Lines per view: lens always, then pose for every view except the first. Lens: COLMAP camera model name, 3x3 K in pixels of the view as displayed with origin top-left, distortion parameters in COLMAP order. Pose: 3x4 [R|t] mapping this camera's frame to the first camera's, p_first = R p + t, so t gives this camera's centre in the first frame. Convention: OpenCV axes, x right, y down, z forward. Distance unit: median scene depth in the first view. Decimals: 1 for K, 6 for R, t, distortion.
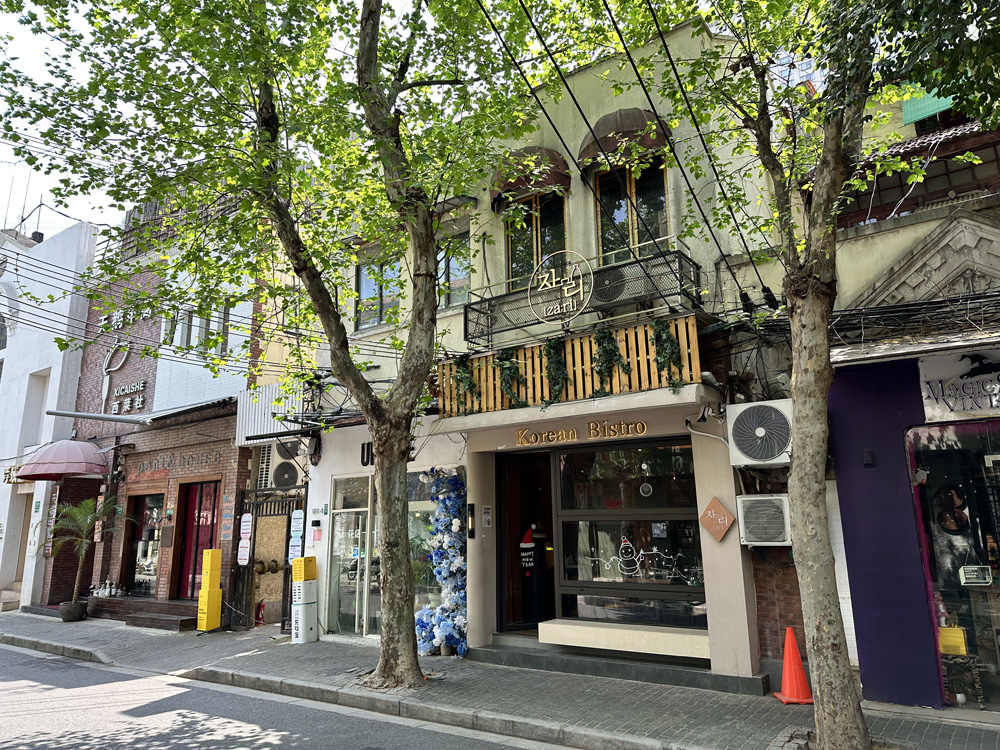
lens RADIAL K [[707.7, 0, 500.0], [0, 707.7, 375.0], [0, 0, 1]] dist [-0.000867, -0.001533]
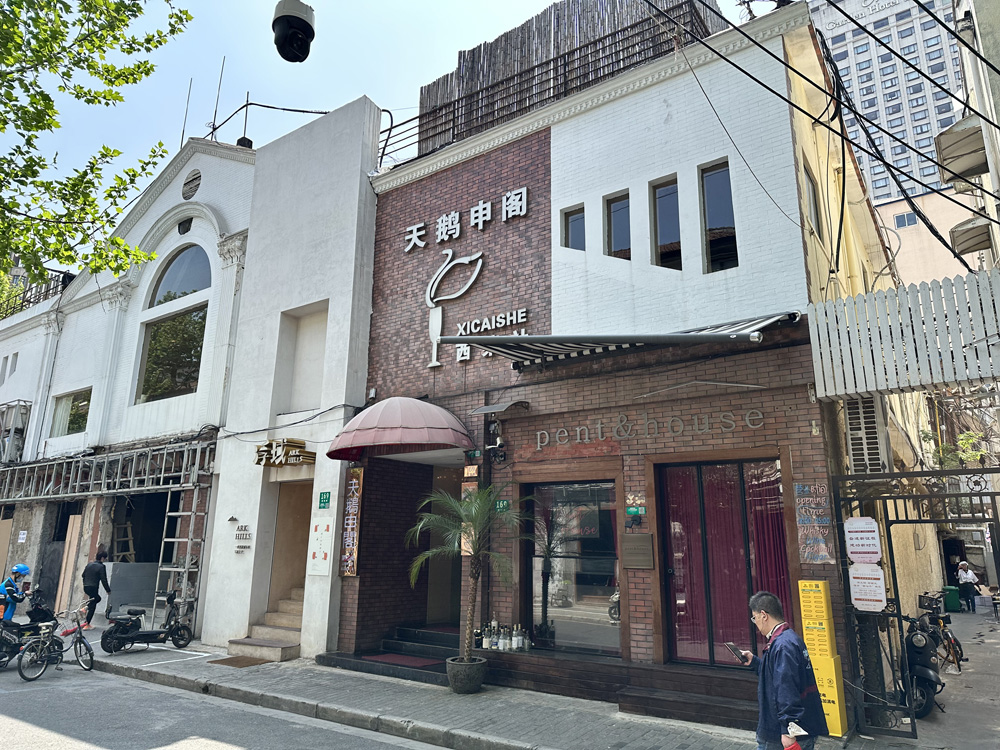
lens RADIAL K [[686.2, 0, 500.0], [0, 686.2, 375.0], [0, 0, 1]] dist [0.069231, -0.000838]
pose [[0.999708, 0.023258, 0.006630, -0.541940], [-0.023087, 0.999428, -0.024702, 0.087779], [-0.007201, 0.024541, 0.999673, 0.374877]]
